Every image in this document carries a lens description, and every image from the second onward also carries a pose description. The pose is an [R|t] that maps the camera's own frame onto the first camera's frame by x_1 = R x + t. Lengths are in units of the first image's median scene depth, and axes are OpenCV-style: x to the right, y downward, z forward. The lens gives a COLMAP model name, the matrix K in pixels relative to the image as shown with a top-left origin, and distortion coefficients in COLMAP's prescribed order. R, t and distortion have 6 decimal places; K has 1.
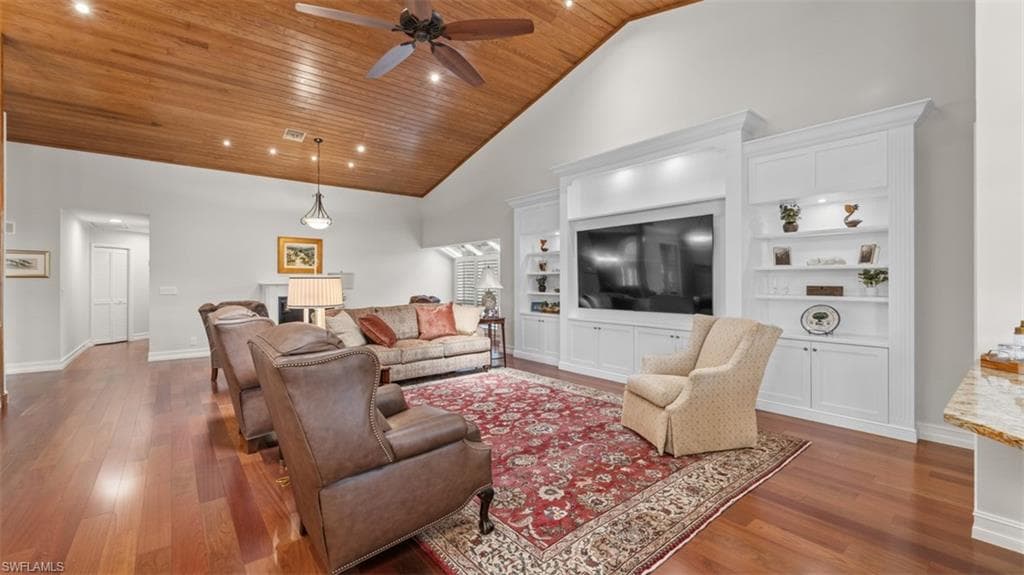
lens RADIAL K [[415.9, 0, 511.7], [0, 415.9, 280.9], [0, 0, 1]] dist [0.002579, -0.001601]
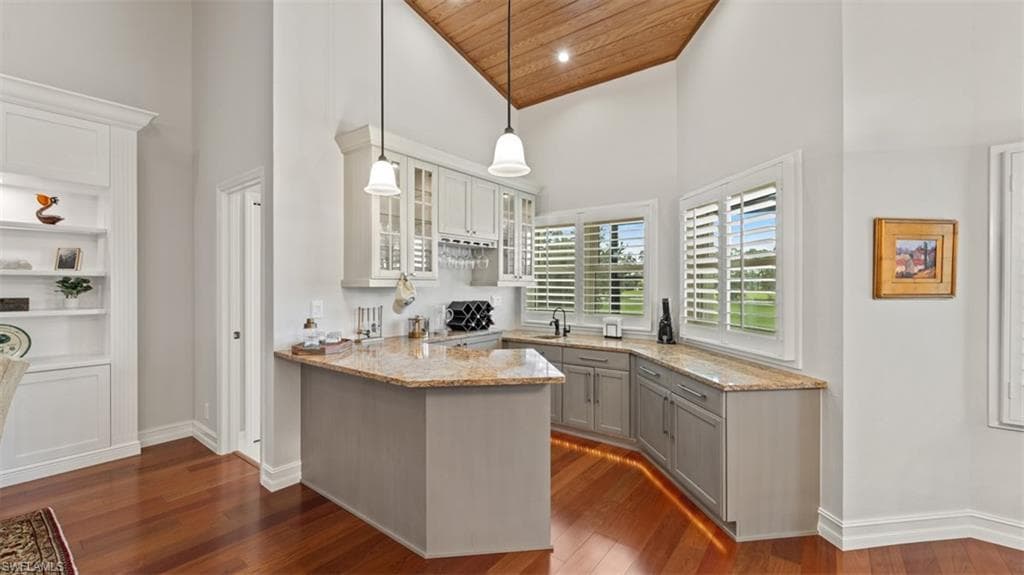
lens RADIAL K [[415.9, 0, 511.9], [0, 415.9, 286.3], [0, 0, 1]] dist [0.002579, -0.001601]
pose [[-0.223199, -0.003454, 0.974767, -0.150052], [0.000358, 0.999993, 0.003625, -0.010283], [-0.974773, 0.001158, -0.223196, 0.277043]]
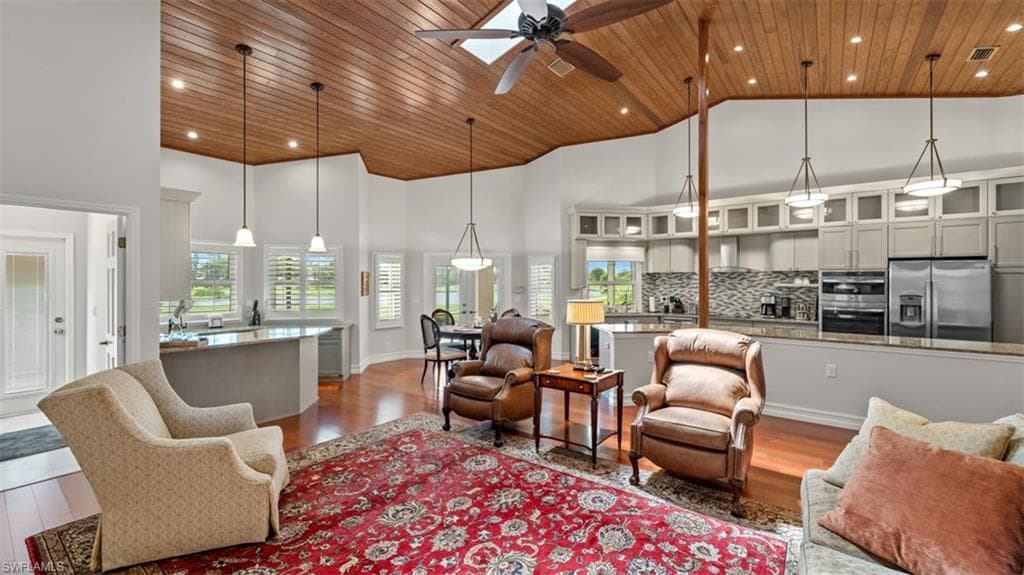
lens RADIAL K [[415.9, 0, 510.3], [0, 415.9, 280.6], [0, 0, 1]] dist [0.002579, -0.001601]
pose [[-0.973371, 0.001132, -0.229234, 0.046415], [0.002037, 0.999991, -0.003710, -0.047176], [0.229228, -0.004078, -0.973364, 1.477974]]
